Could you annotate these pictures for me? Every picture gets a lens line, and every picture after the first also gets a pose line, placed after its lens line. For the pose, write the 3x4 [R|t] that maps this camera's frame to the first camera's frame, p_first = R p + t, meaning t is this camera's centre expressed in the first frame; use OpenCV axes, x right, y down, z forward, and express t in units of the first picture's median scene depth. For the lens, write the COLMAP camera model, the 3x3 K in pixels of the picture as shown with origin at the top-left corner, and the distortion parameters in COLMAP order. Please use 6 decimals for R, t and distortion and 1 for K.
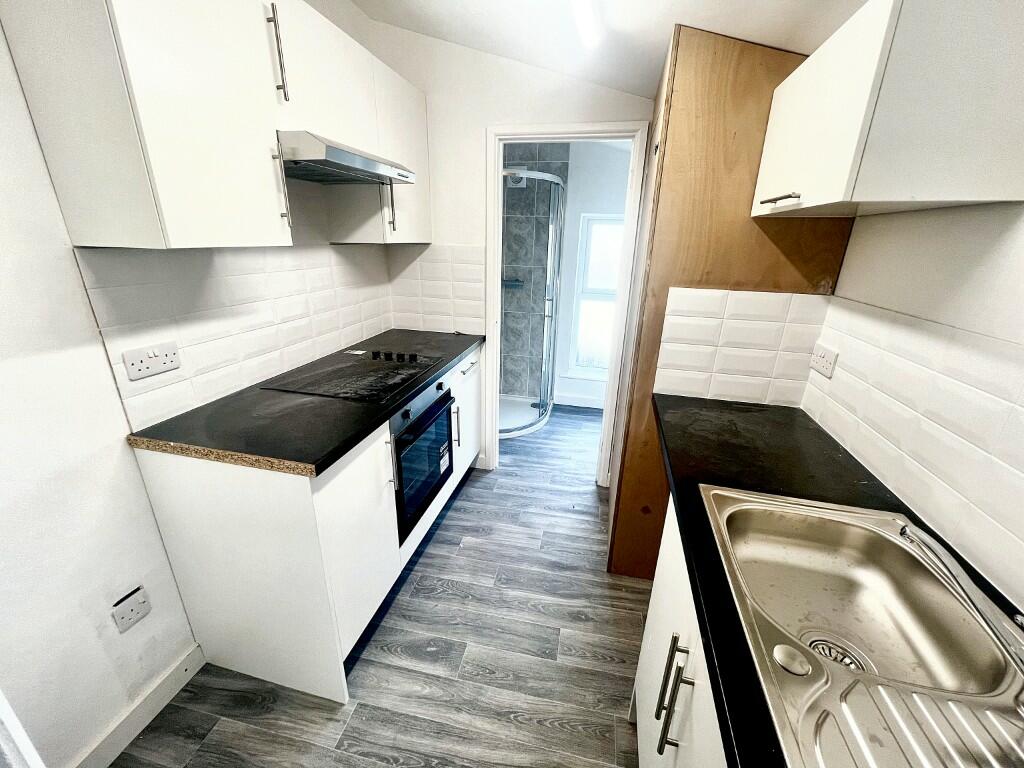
lens RADIAL K [[410.5, 0, 513.3], [0, 410.5, 385.1], [0, 0, 1]] dist [-0.000404, 0.000140]
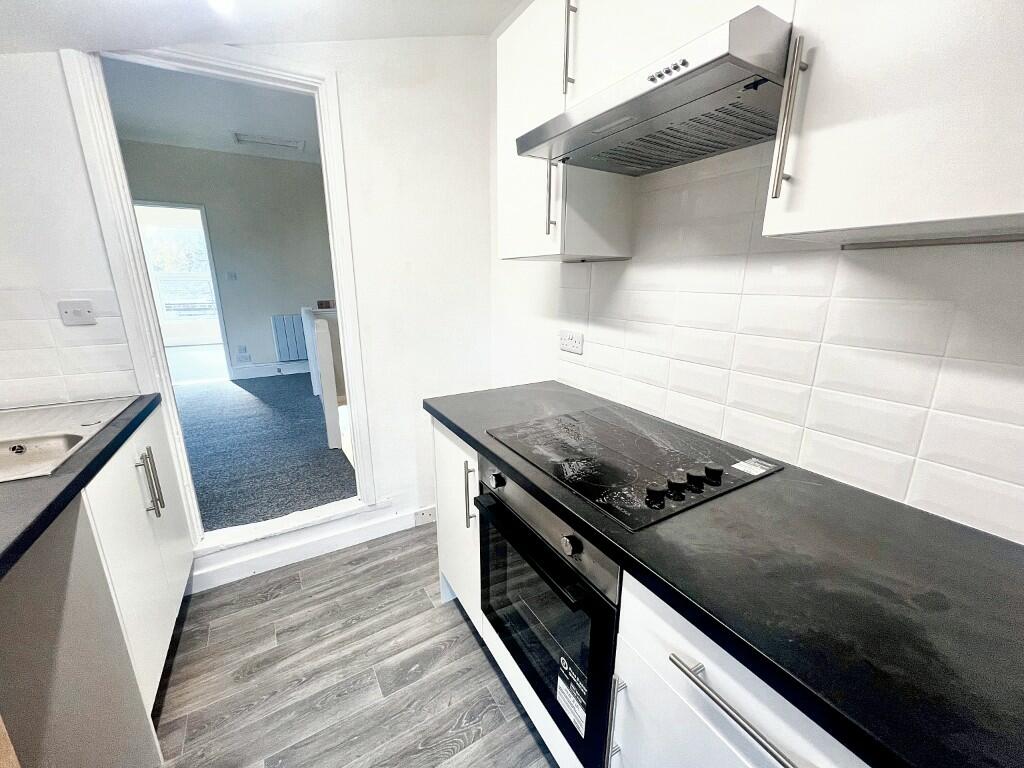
lens RADIAL K [[410.5, 0, 511.8], [0, 410.5, 384.0], [0, 0, 1]] dist [-0.000404, 0.000140]
pose [[-0.727374, 0.144415, -0.670873, 0.210001], [-0.249834, 0.854791, 0.454880, -0.474353], [0.639148, 0.498475, -0.585673, 1.594271]]
